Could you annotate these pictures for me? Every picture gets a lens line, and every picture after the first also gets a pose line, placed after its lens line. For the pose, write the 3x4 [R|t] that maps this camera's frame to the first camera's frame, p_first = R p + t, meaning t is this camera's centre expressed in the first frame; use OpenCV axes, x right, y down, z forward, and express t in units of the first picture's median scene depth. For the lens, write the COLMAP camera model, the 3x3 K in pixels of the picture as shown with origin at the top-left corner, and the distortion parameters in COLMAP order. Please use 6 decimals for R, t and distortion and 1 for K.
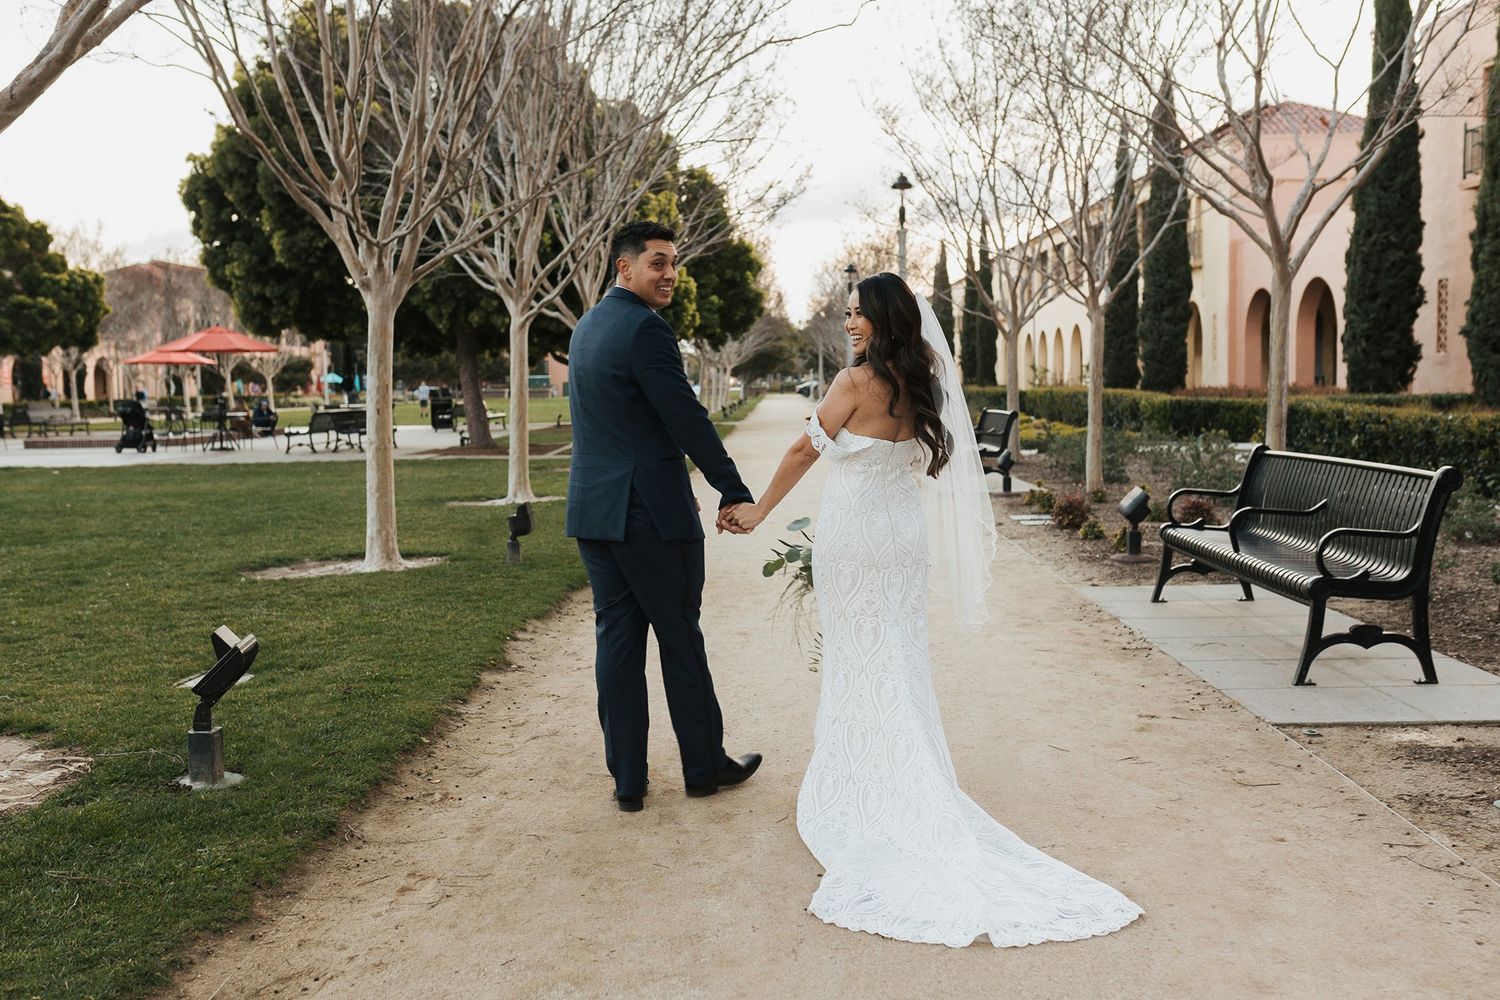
lens RADIAL K [[1465.4, 0, 749.9], [0, 1465.4, 492.0], [0, 0, 1]] dist [0.000632, -0.008769]
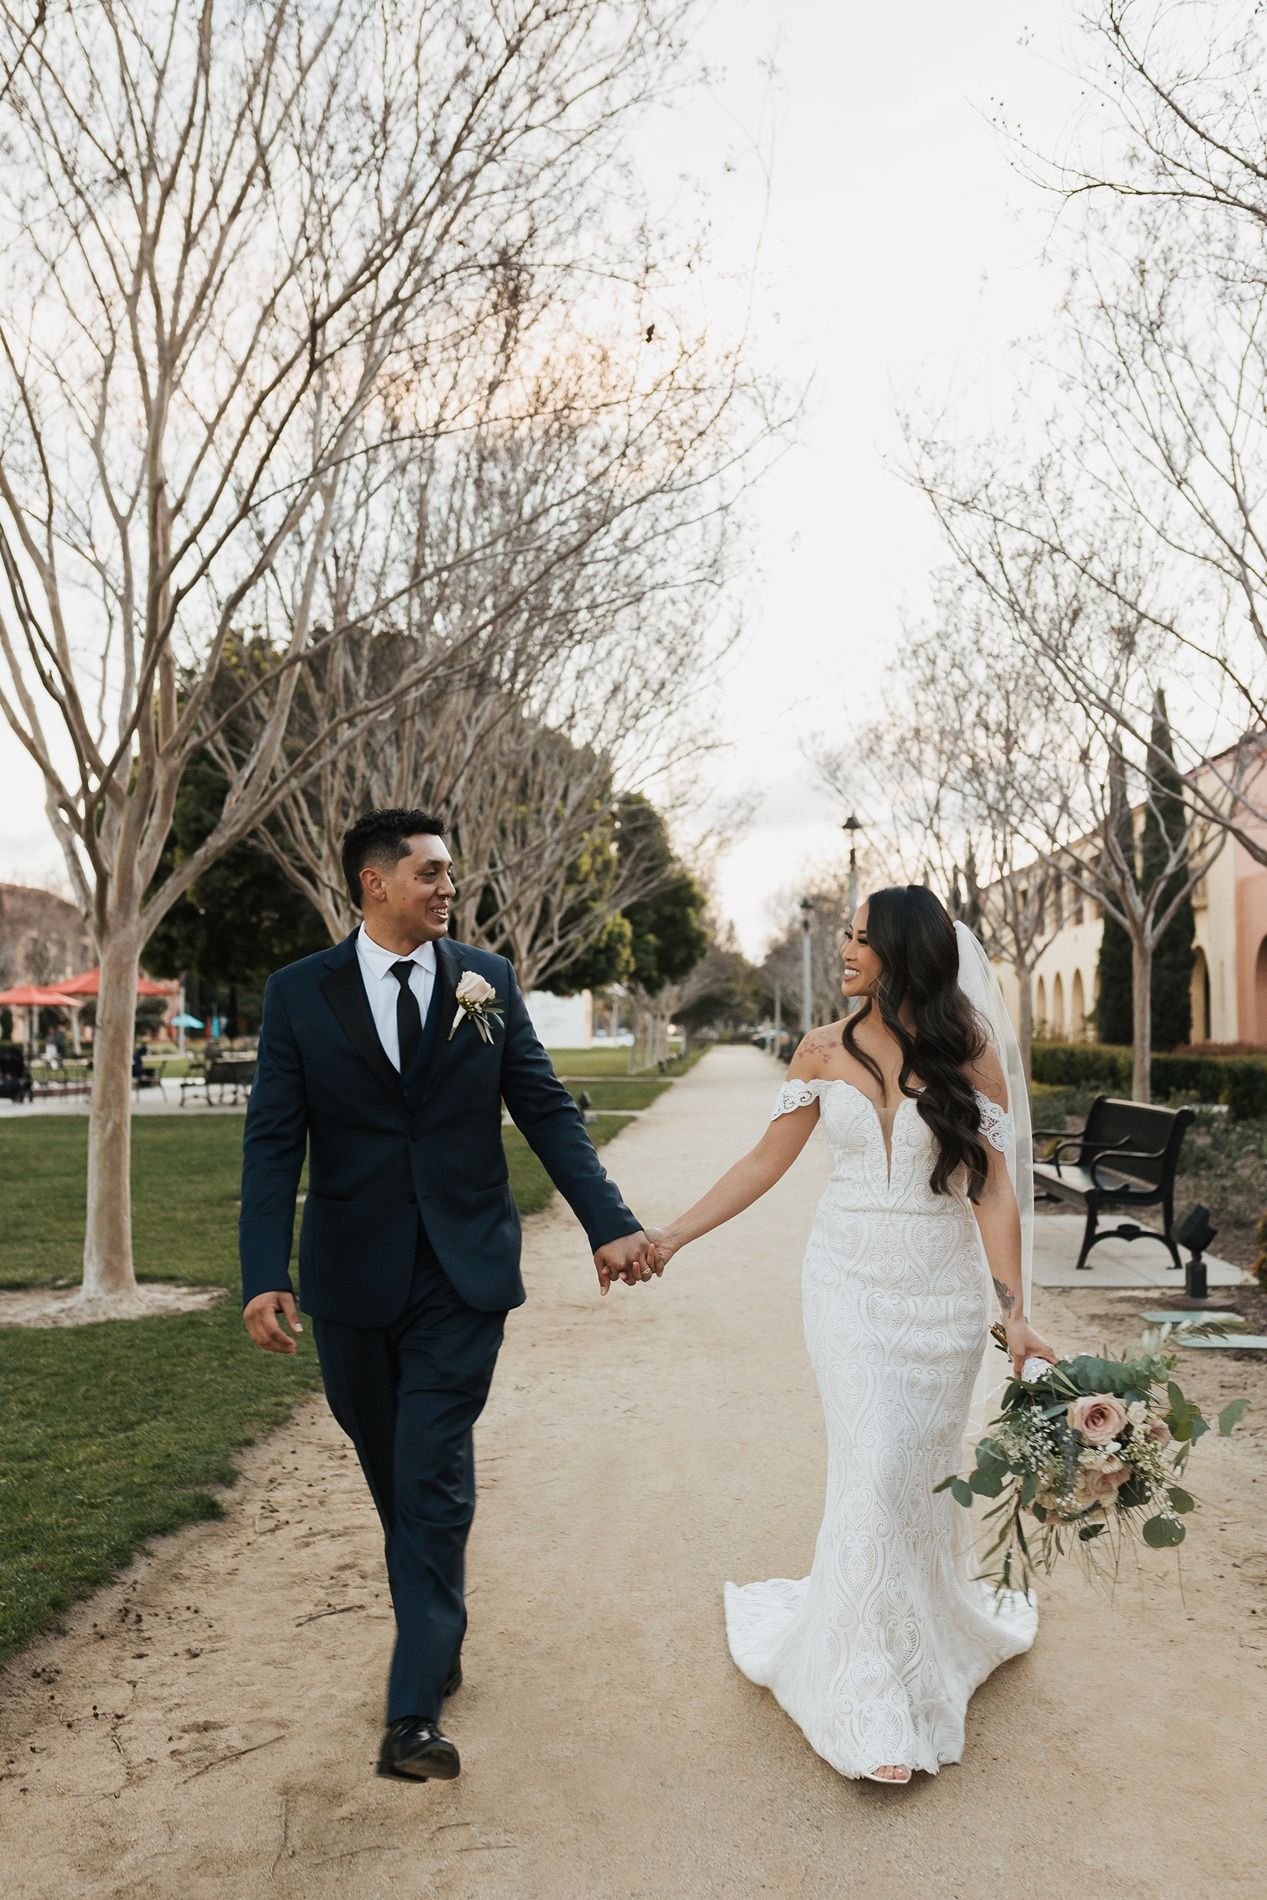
lens RADIAL K [[1898.9, 0, 636.1], [0, 1898.9, 929.6], [0, 0, 1]] dist [0.001413, 0.006199]
pose [[0.999442, 0.008548, -0.032293, 0.003726], [-0.012580, 0.991846, -0.126820, 0.008327], [0.030946, 0.127156, 0.991400, -0.134377]]
